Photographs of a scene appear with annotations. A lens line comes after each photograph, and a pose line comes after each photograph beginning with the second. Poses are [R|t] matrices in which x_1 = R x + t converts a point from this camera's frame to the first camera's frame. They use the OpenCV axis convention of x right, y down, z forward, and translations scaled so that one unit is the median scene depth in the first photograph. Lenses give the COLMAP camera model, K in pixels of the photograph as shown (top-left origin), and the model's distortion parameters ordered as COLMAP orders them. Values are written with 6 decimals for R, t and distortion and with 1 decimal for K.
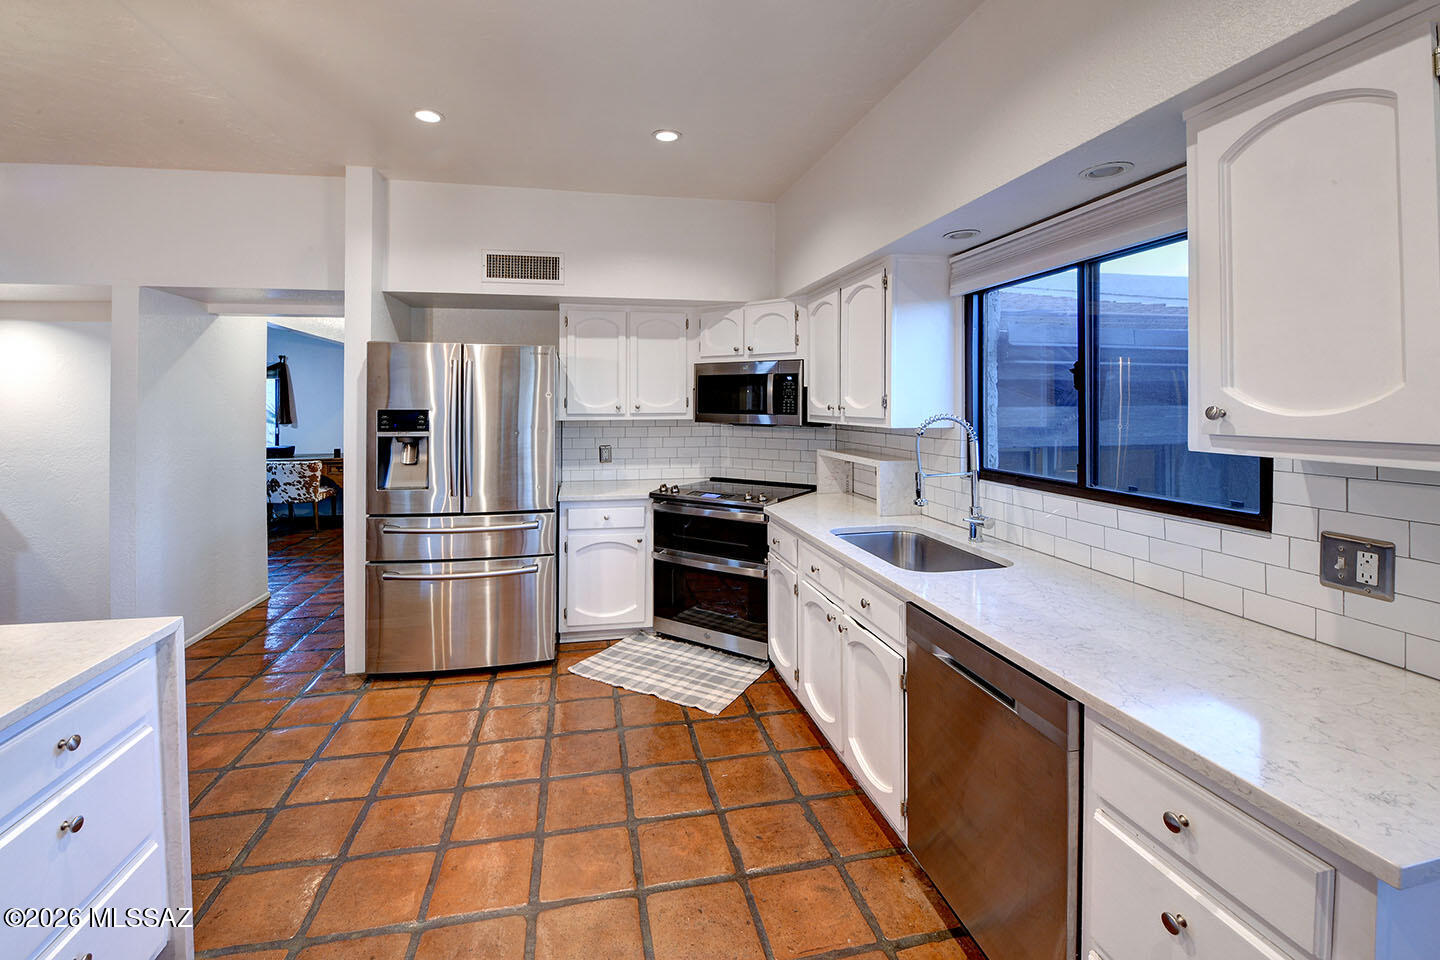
lens RADIAL K [[600.2, 0, 712.8], [0, 600.2, 408.6], [0, 0, 1]] dist [-0.001839, -0.000268]
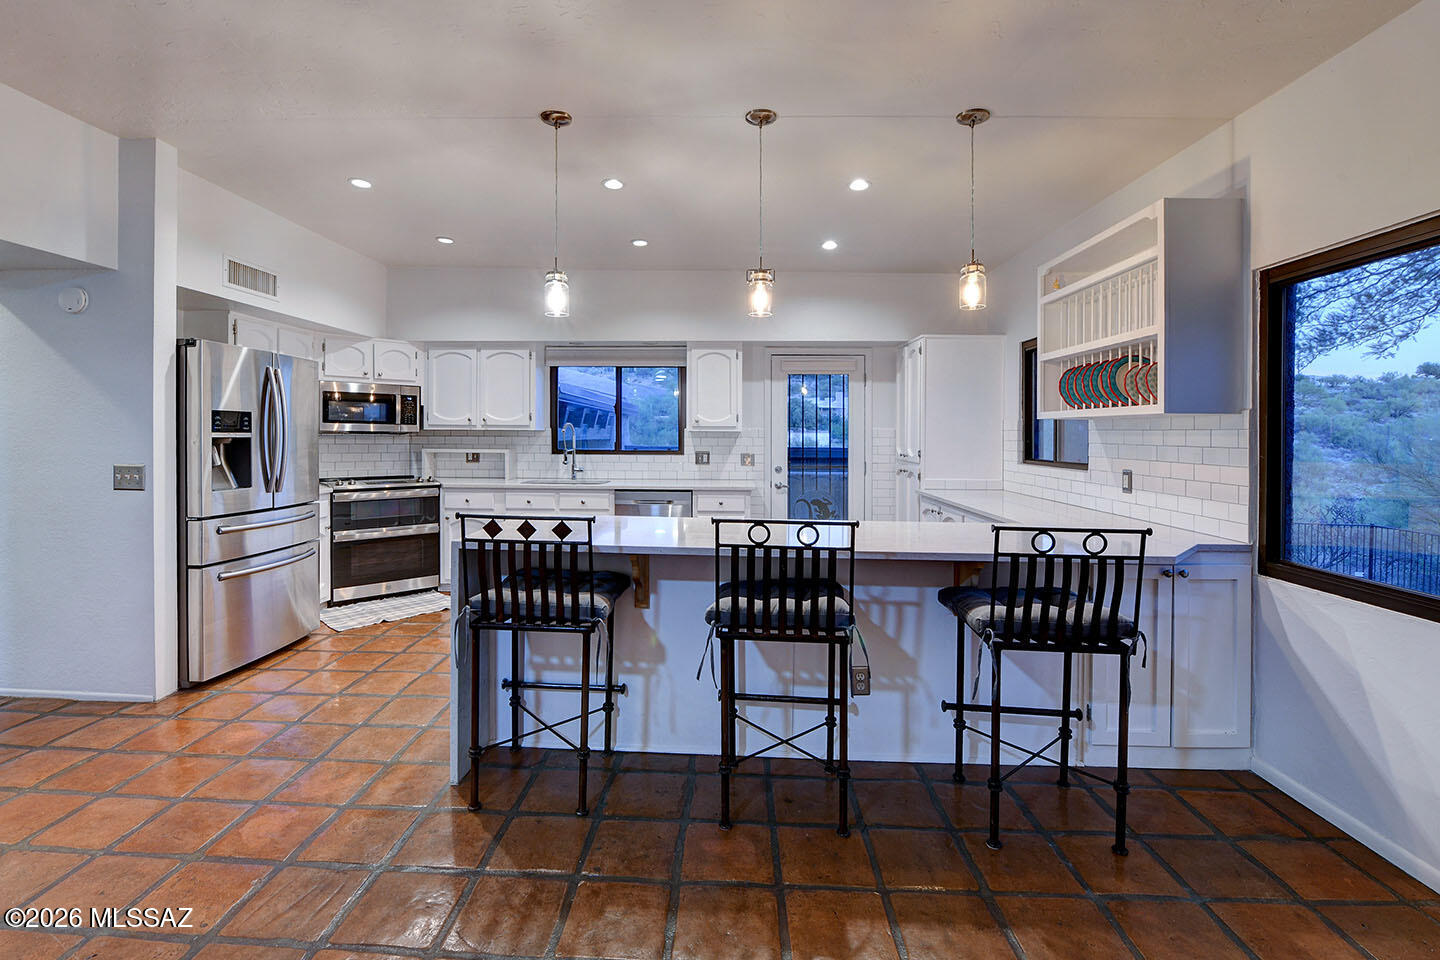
lens RADIAL K [[600.2, 0, 653.3], [0, 600.2, 444.7], [0, 0, 1]] dist [-0.001839, -0.000268]
pose [[0.309491, -0.014053, 0.950798, -1.262331], [-0.002123, 0.999878, 0.015469, 0.041810], [-0.950900, -0.006806, 0.309424, 0.009098]]
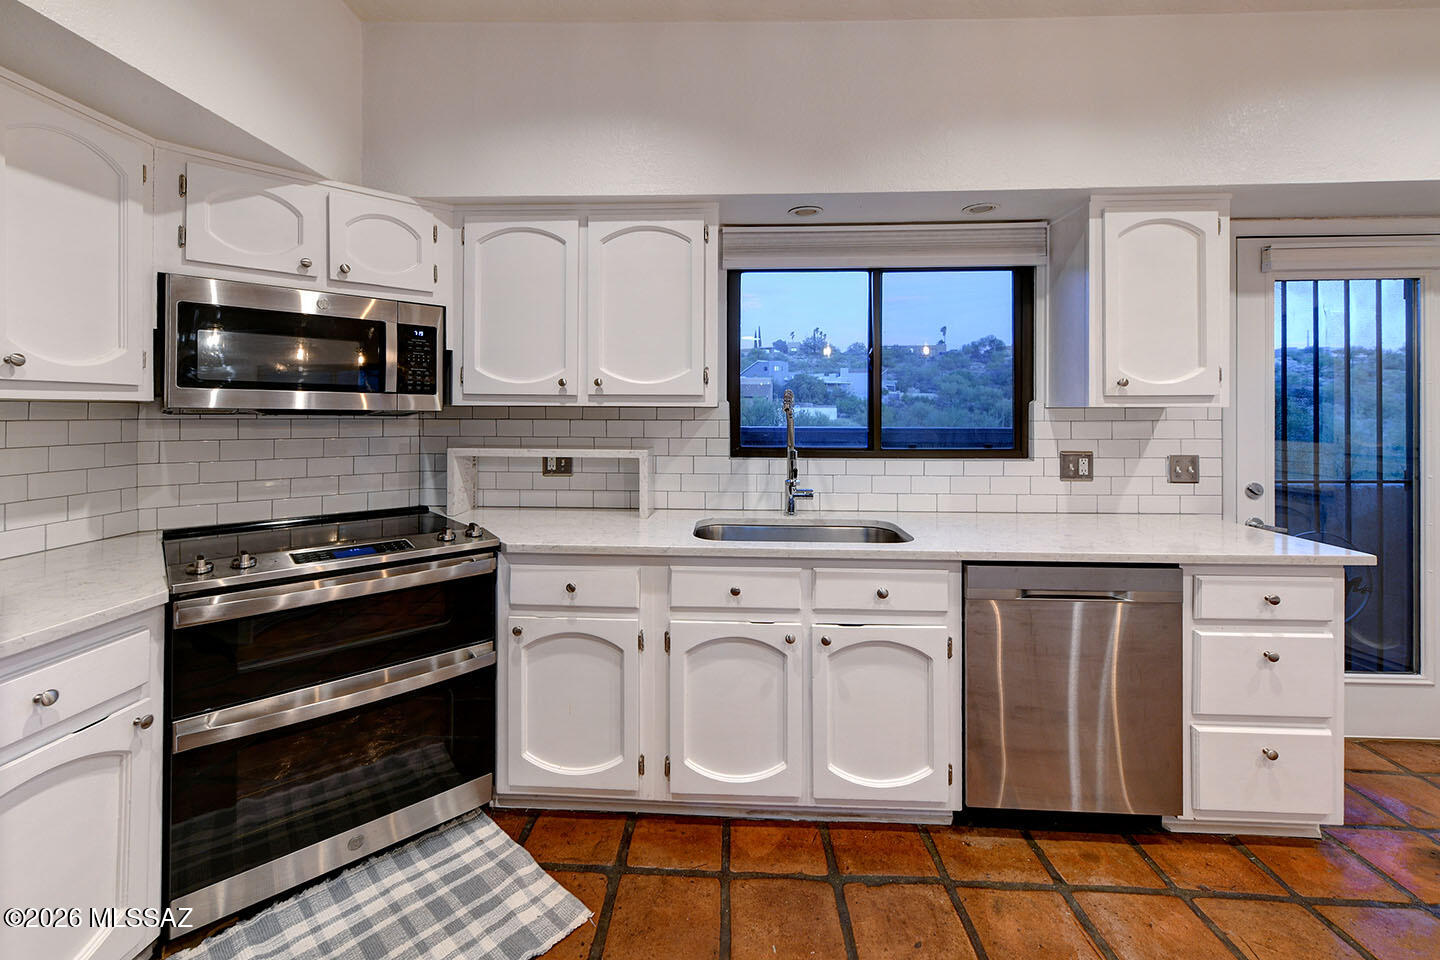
lens RADIAL K [[600.2, 0, 700.5], [0, 600.2, 410.9], [0, 0, 1]] dist [-0.001839, -0.000268]
pose [[0.266934, 0.000491, 0.963715, -0.454605], [0.001586, 0.999998, -0.000949, 0.034476], [-0.963713, 0.001782, 0.266933, 0.680669]]
